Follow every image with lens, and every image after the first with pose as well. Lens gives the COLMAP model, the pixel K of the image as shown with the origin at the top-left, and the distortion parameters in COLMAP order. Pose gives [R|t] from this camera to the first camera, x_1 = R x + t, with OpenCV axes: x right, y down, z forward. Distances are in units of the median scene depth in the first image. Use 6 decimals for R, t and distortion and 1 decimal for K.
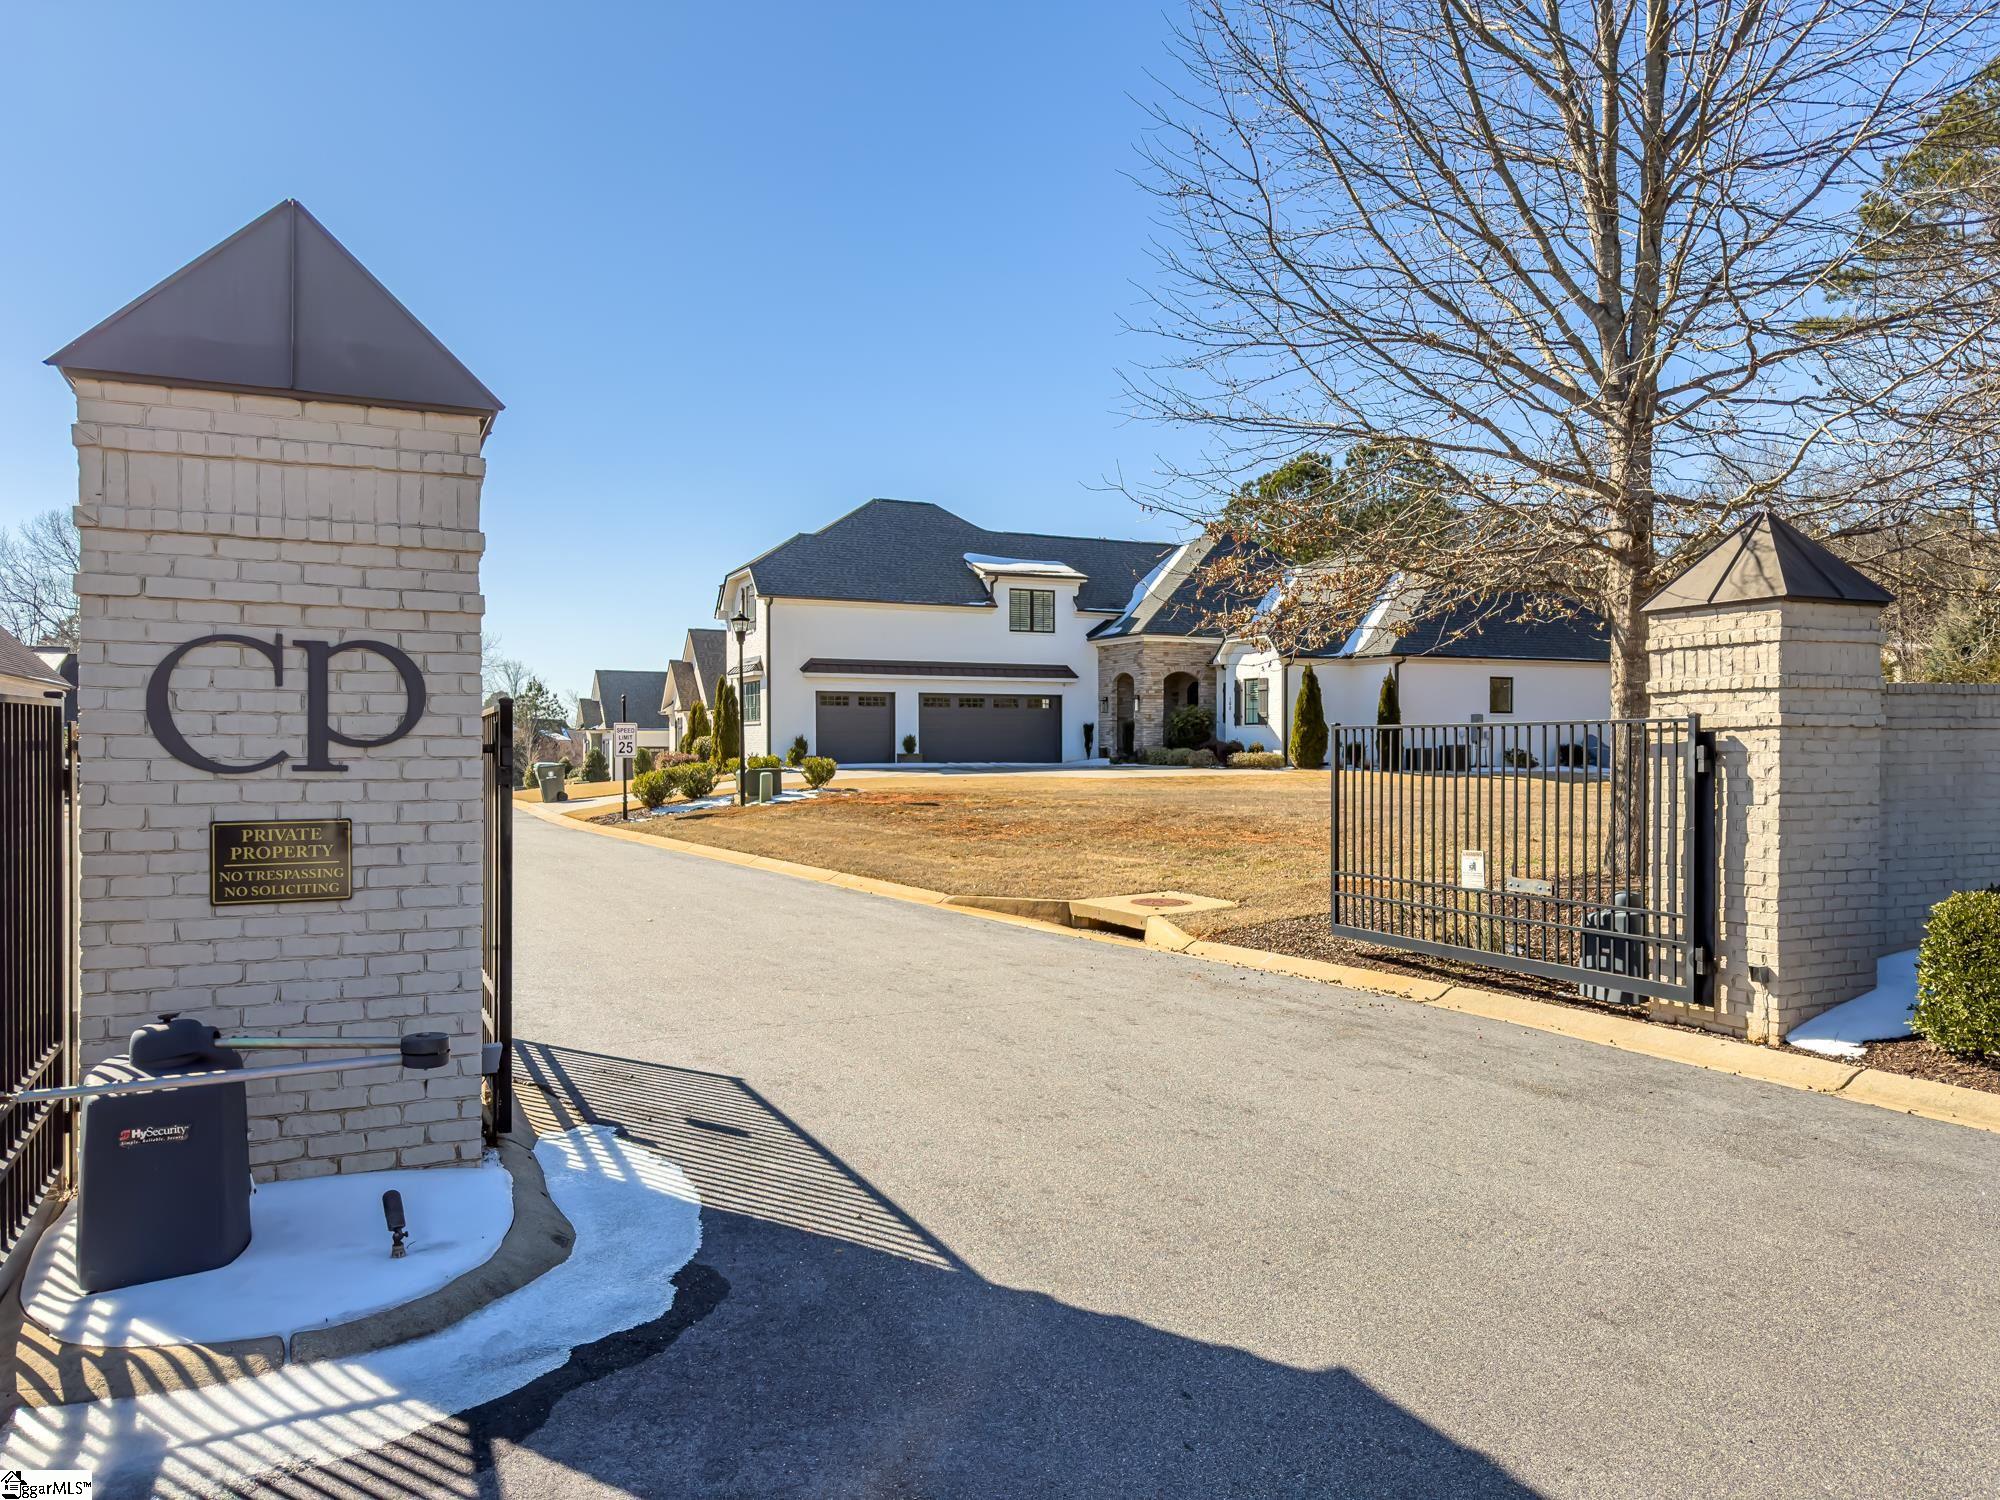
lens RADIAL K [[1402.0, 0, 1000.0], [0, 1402.0, 750.0], [0, 0, 1]] dist [0.063192, -0.000361]
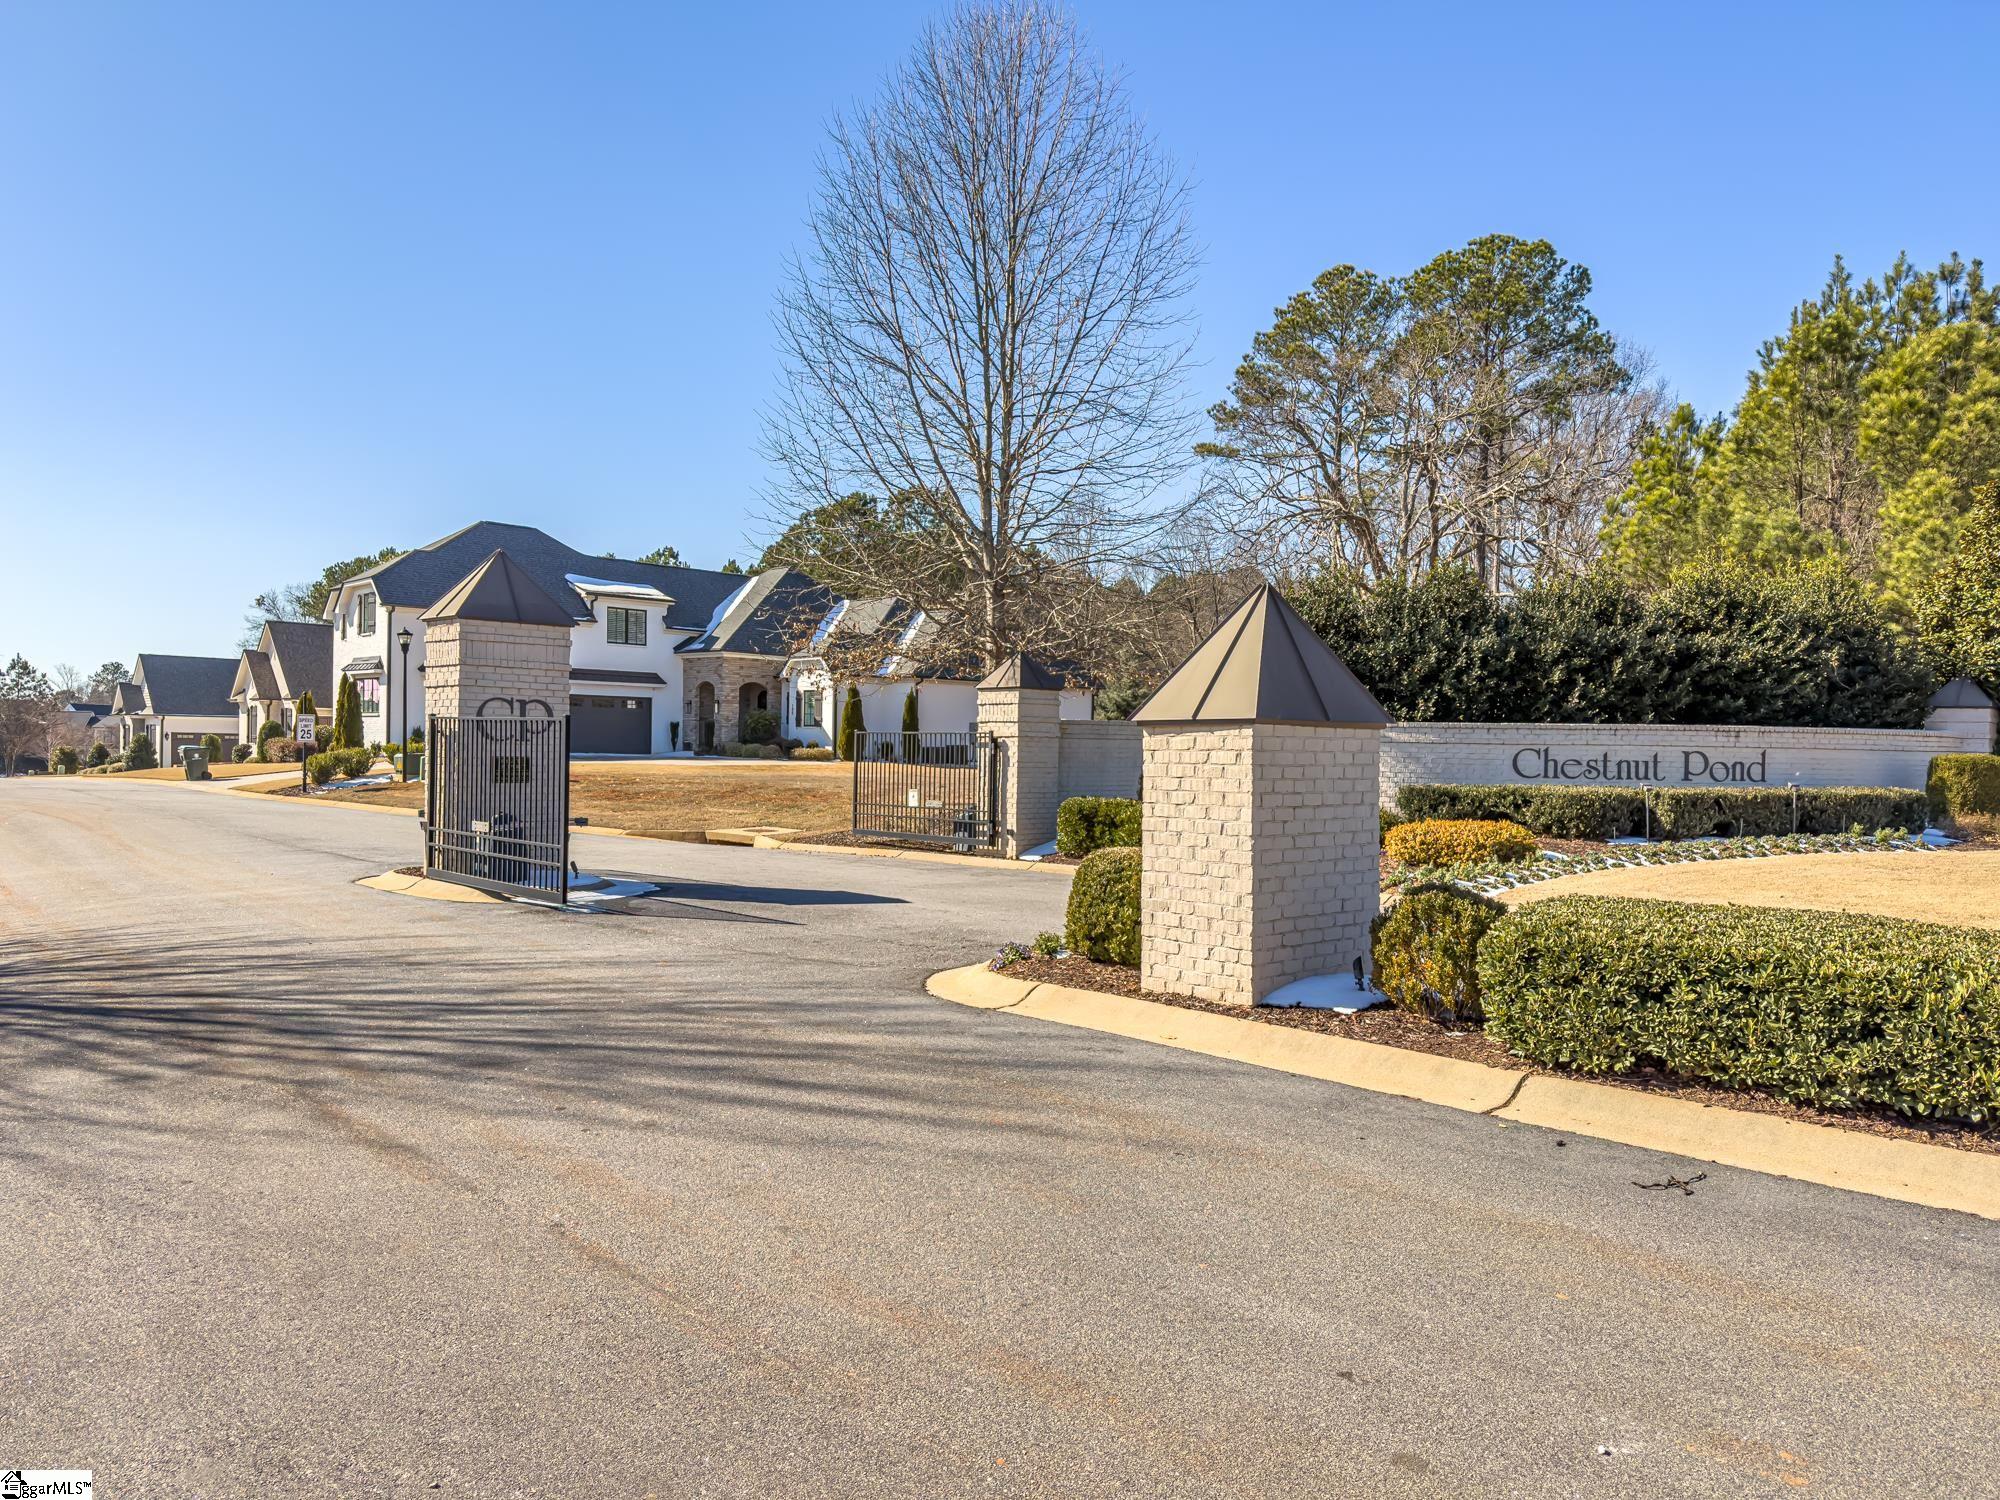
lens RADIAL K [[1410.9, 0, 1010.0], [0, 1410.9, 772.9], [0, 0, 1]] dist [0.041887, -0.001496]
pose [[0.948331, 0.011535, 0.317072, -0.055152], [-0.017041, 0.999748, 0.014596, 0.002486], [-0.316824, -0.019245, 0.948289, -0.280844]]
